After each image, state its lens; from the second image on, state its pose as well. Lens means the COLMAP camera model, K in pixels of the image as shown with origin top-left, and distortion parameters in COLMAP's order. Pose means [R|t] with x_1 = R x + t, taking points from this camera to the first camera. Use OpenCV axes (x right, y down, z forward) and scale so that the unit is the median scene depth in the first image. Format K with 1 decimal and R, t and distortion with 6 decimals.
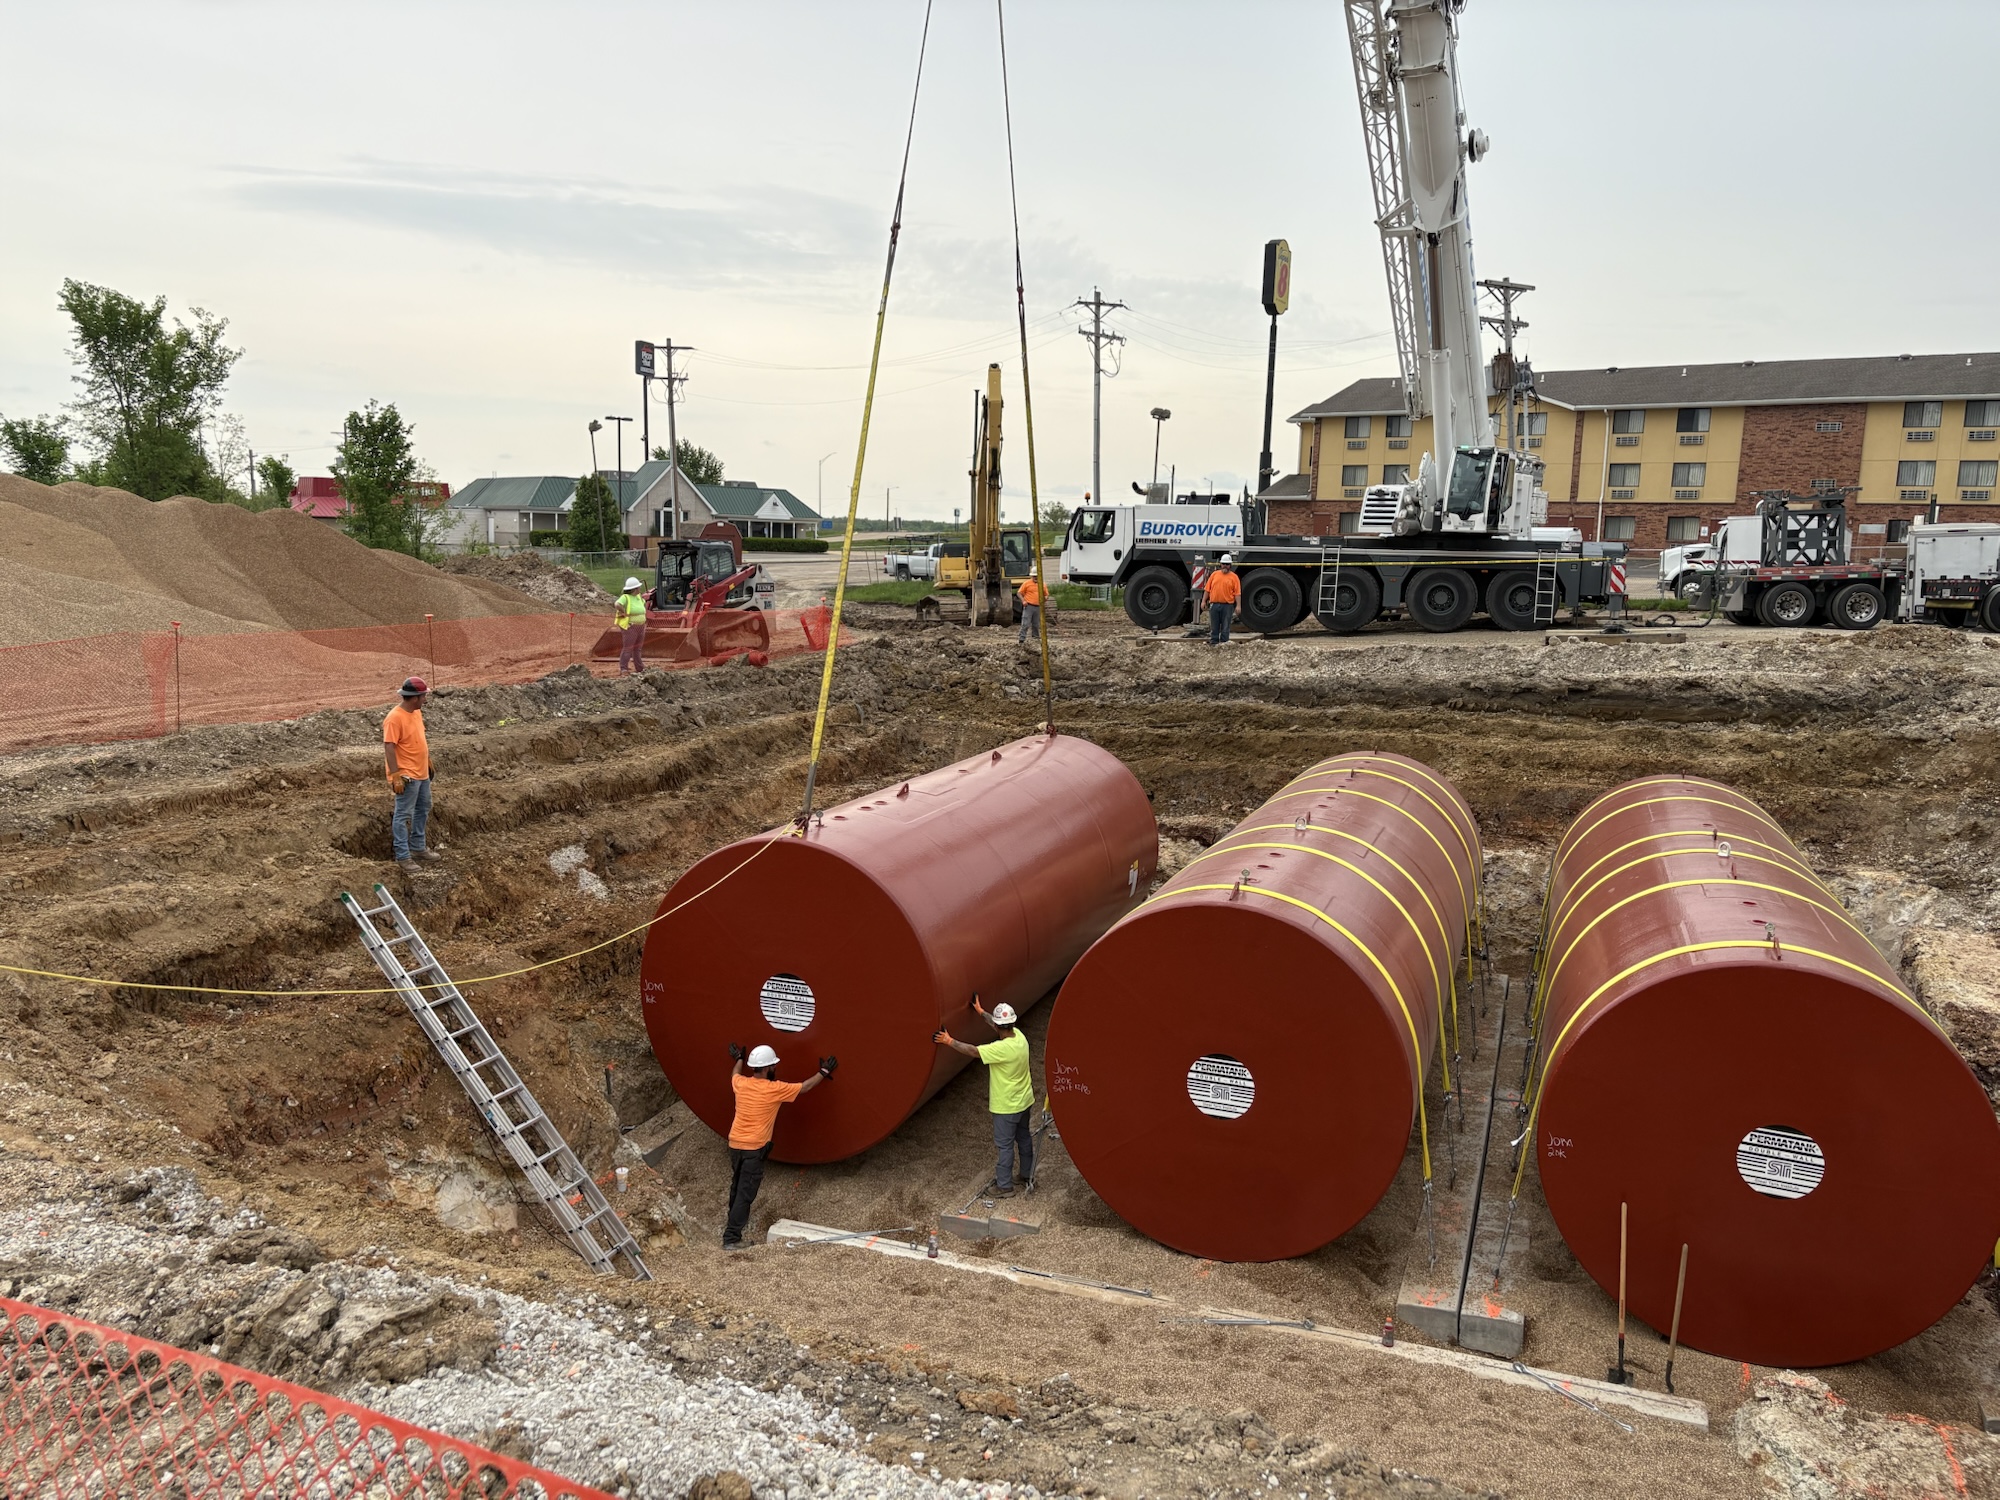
lens RADIAL K [[1462.5, 0, 1055.8], [0, 1462.5, 767.4], [0, 0, 1]] dist [0.104208, -0.137239]
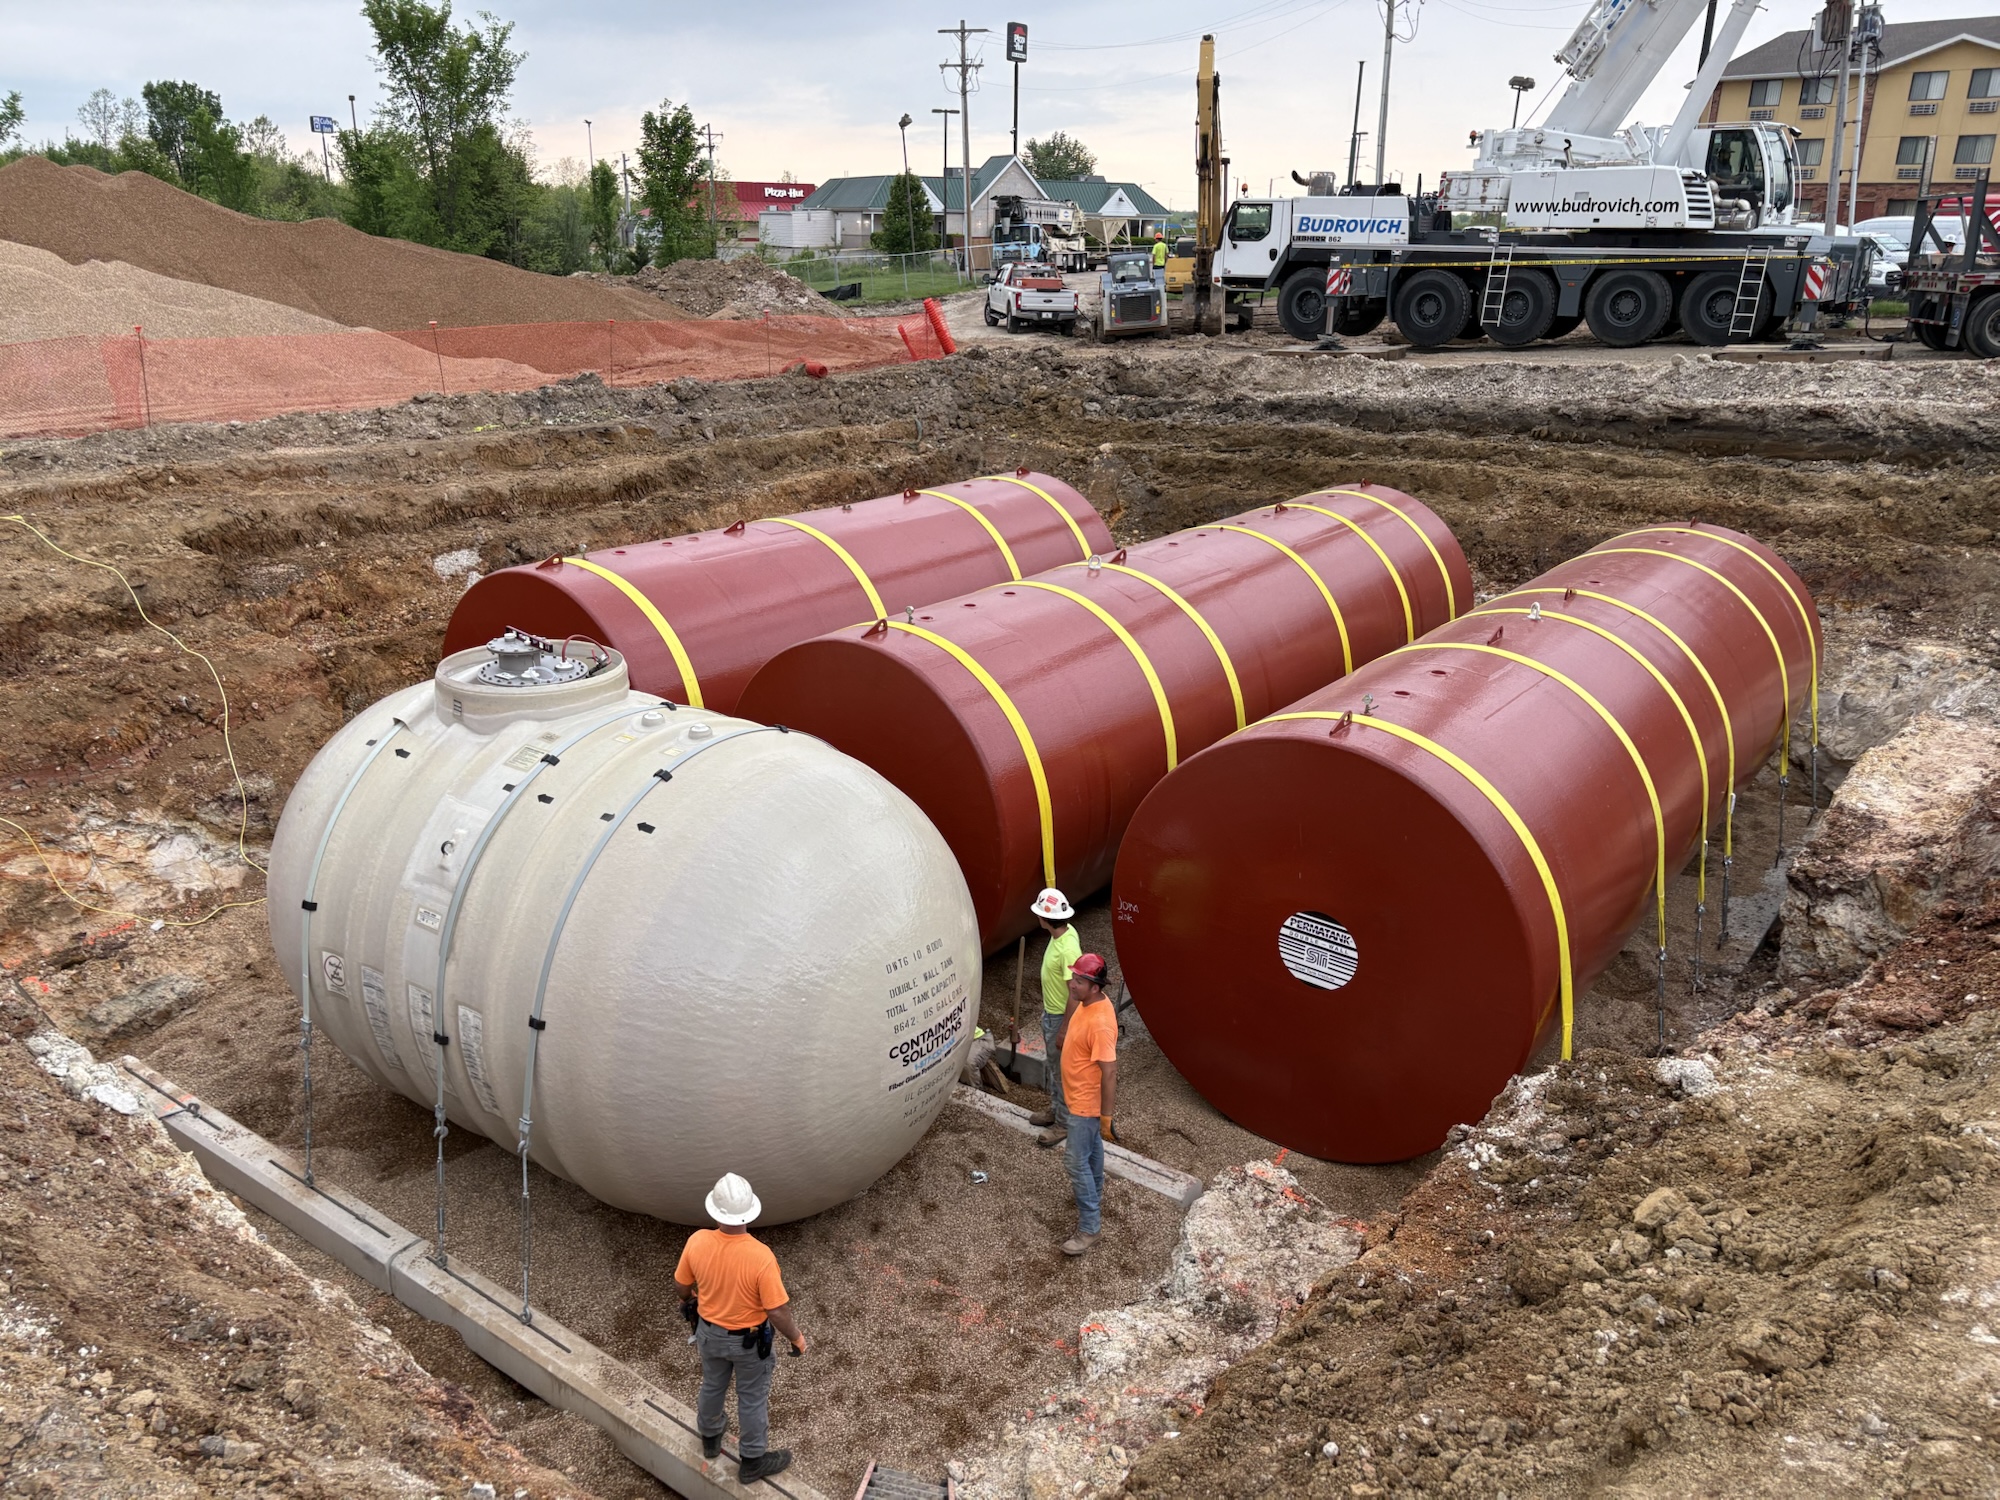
lens RADIAL K [[1483.4, 0, 1000.0], [0, 1483.4, 750.0], [0, 0, 1]] dist [0.057993, -0.056271]
pose [[0.966251, 0.076839, -0.245877, 0.187986], [-0.032465, 0.983190, 0.179677, -0.006301], [0.255550, -0.165631, 0.952502, 0.032841]]
